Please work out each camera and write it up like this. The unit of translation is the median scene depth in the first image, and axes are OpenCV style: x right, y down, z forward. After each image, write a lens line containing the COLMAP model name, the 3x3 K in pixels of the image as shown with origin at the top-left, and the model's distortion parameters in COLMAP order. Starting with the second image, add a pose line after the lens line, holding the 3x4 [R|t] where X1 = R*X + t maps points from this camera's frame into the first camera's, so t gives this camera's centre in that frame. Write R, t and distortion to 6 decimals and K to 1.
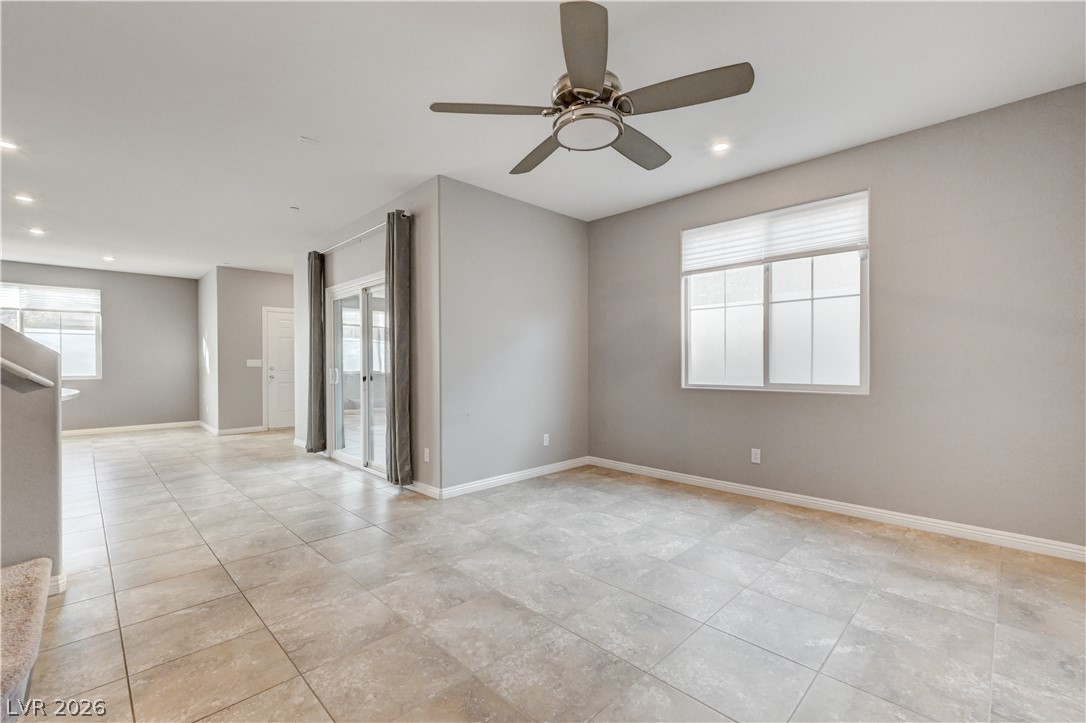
lens RADIAL K [[477.8, 0, 543.0], [0, 477.8, 361.5], [0, 0, 1]] dist [-0.000796, -0.000180]
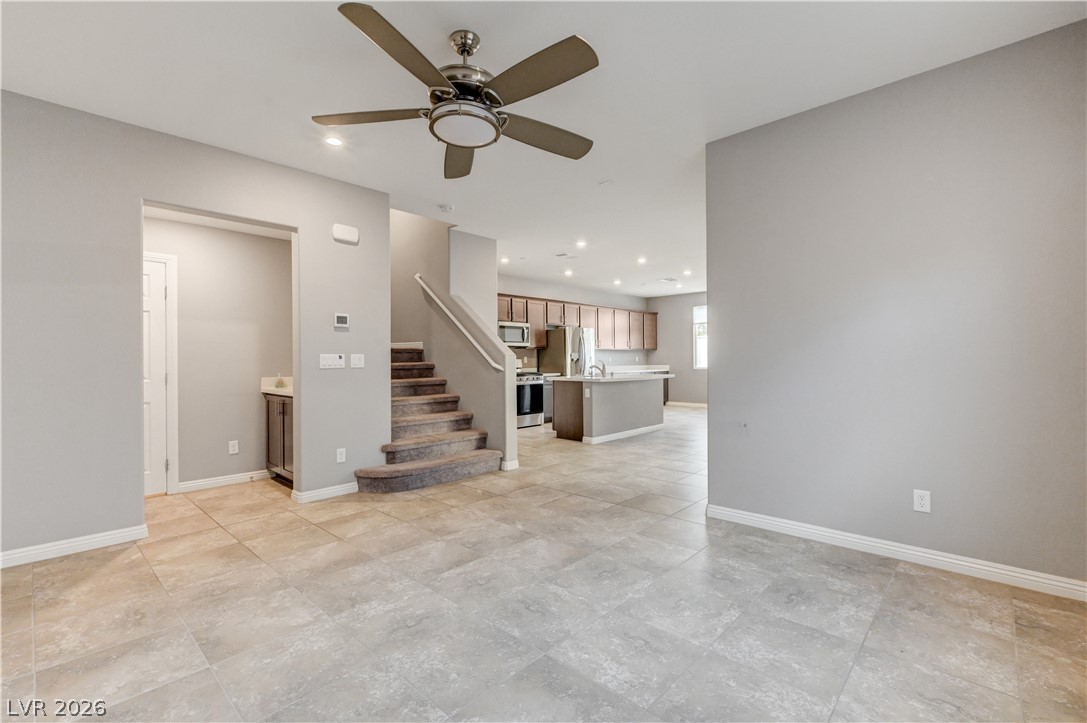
lens RADIAL K [[478.3, 0, 543.5], [0, 478.3, 361.5], [0, 0, 1]] dist [-0.000796, -0.000180]
pose [[0.032505, 0.008894, -0.999432, 0.913248], [0.007711, 0.999928, 0.009149, -0.003926], [0.999442, -0.008004, 0.032434, 0.954105]]
